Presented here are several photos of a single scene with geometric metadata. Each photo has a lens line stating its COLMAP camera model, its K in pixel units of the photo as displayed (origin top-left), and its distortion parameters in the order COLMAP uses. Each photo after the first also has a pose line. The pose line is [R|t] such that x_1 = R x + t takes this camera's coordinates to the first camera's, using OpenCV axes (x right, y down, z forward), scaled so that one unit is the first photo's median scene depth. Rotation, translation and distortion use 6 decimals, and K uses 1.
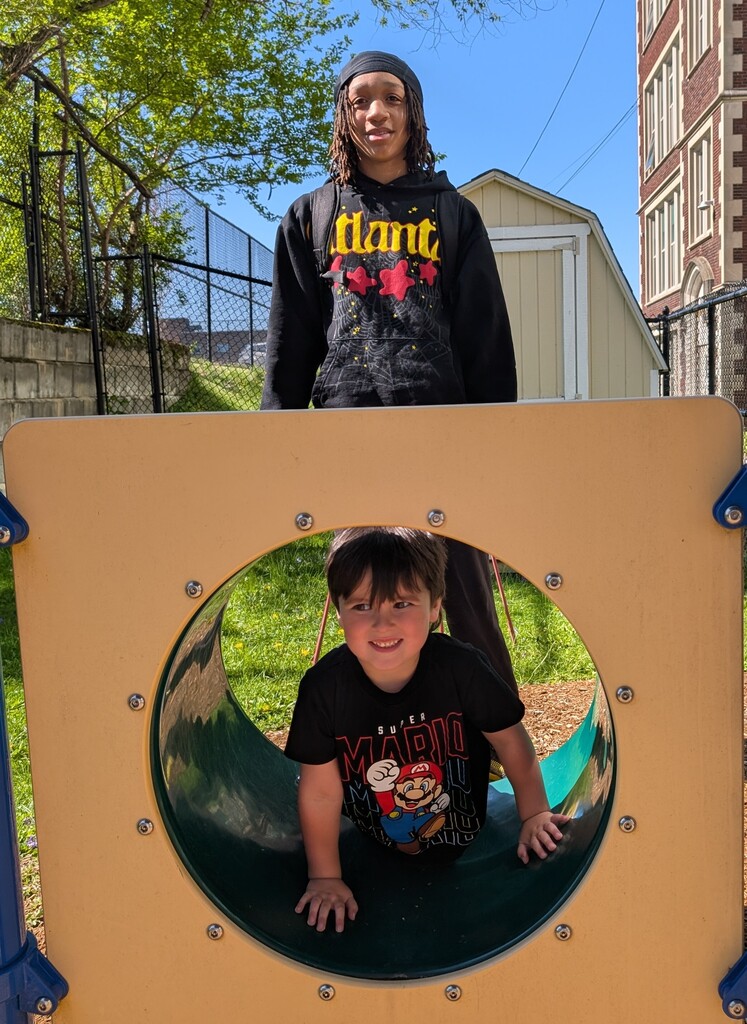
lens RADIAL K [[726.8, 0, 376.8], [0, 726.8, 511.1], [0, 0, 1]] dist [0.063966, -0.001101]
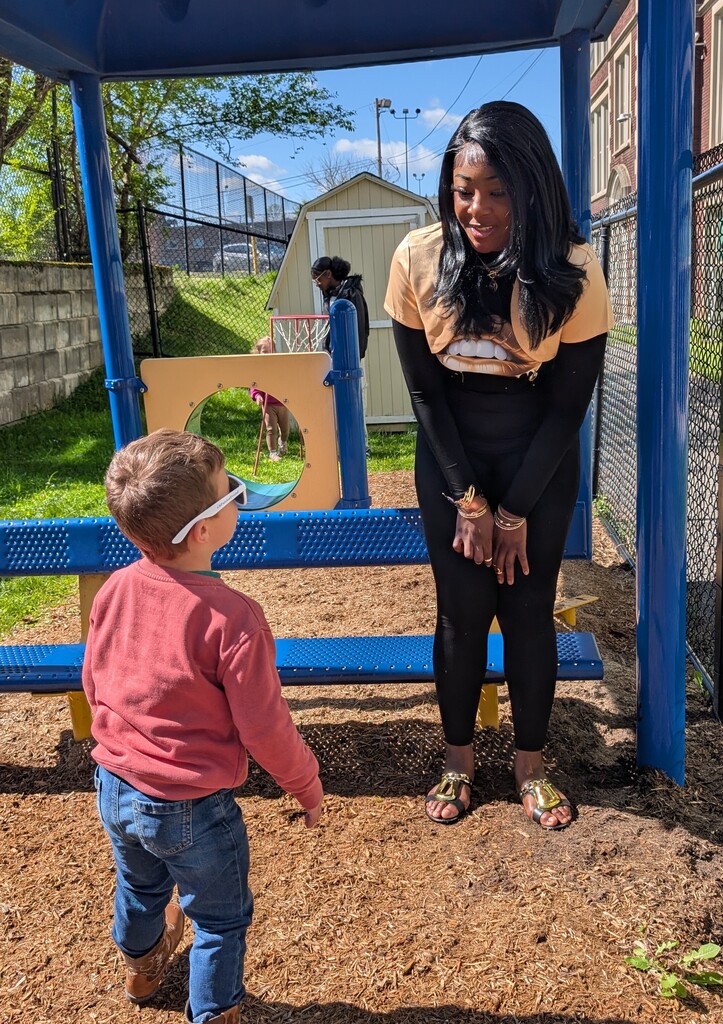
lens RADIAL K [[776.6, 0, 361.9], [0, 776.6, 507.8], [0, 0, 1]] dist [0.036482, 0.007697]
pose [[0.999836, -0.009543, -0.015396, 0.118200], [0.011513, 0.990987, 0.133460, 0.016151], [0.013983, -0.133616, 0.990935, -0.511854]]
